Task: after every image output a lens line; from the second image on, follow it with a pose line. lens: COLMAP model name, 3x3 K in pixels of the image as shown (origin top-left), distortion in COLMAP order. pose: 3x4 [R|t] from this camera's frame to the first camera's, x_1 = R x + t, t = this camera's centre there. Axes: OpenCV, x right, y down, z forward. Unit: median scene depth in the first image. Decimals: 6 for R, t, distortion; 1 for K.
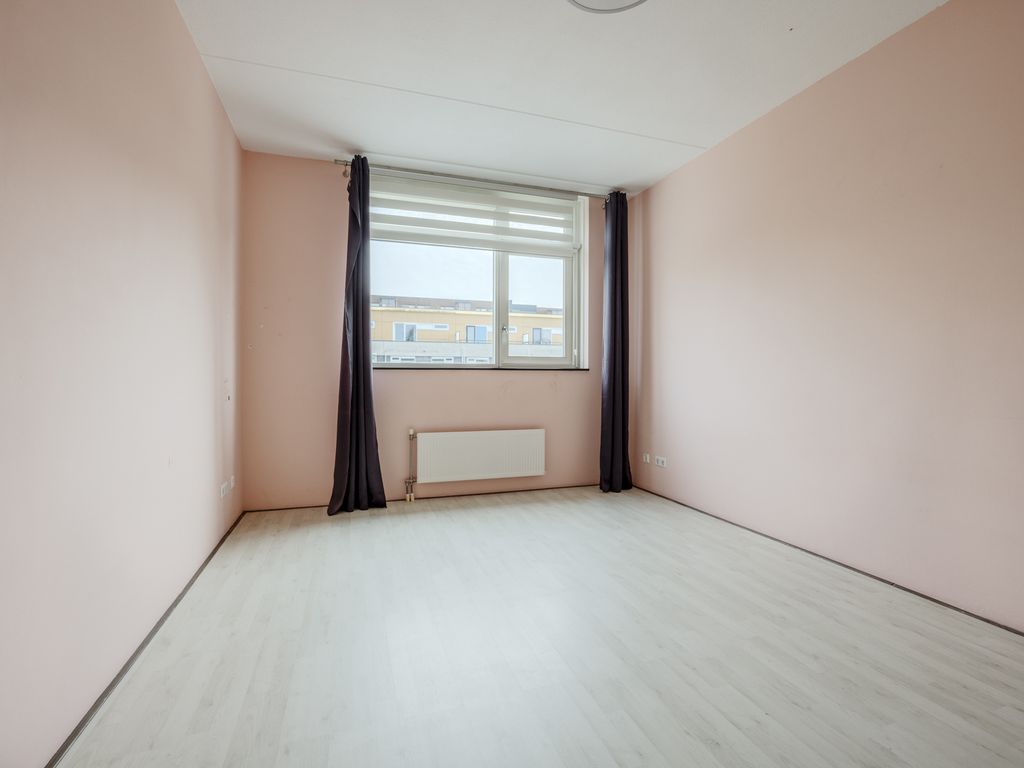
lens RADIAL K [[489.1, 0, 513.6], [0, 489.1, 378.6], [0, 0, 1]] dist [-0.013810, 0.000084]
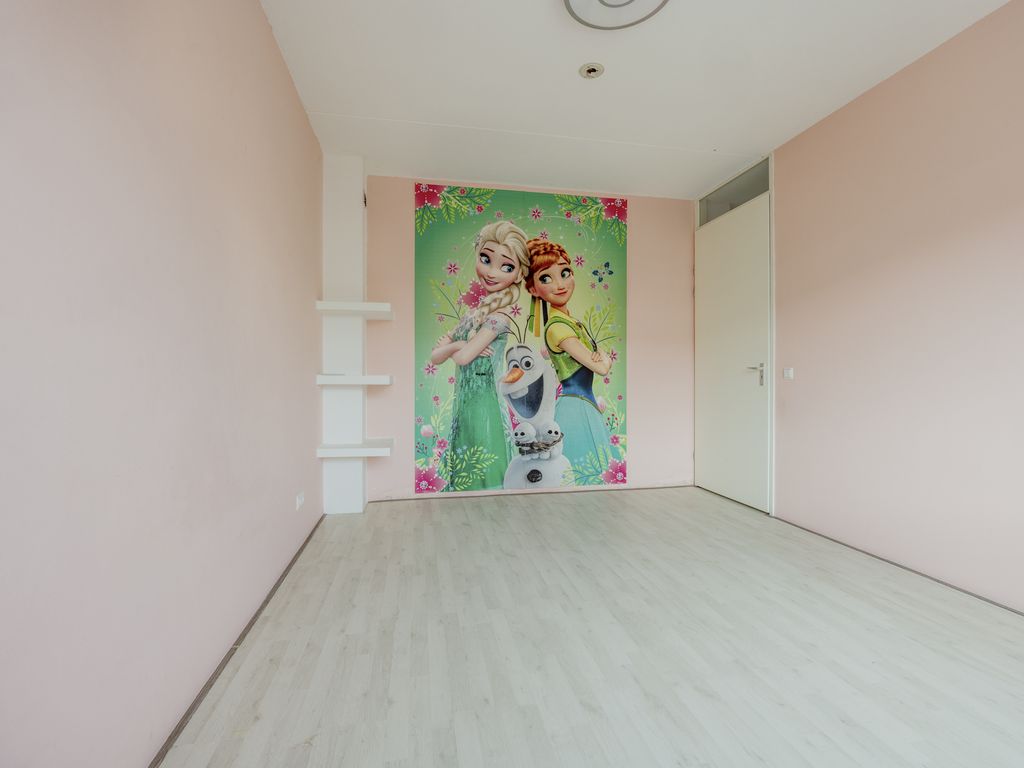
lens RADIAL K [[489.1, 0, 513.6], [0, 489.1, 378.6], [0, 0, 1]] dist [-0.013810, 0.000084]
pose [[-0.992473, -0.002524, 0.122435, 0.305965], [-0.002241, 0.999994, 0.002453, -0.007718], [-0.122440, 0.002160, -0.992474, 2.094541]]
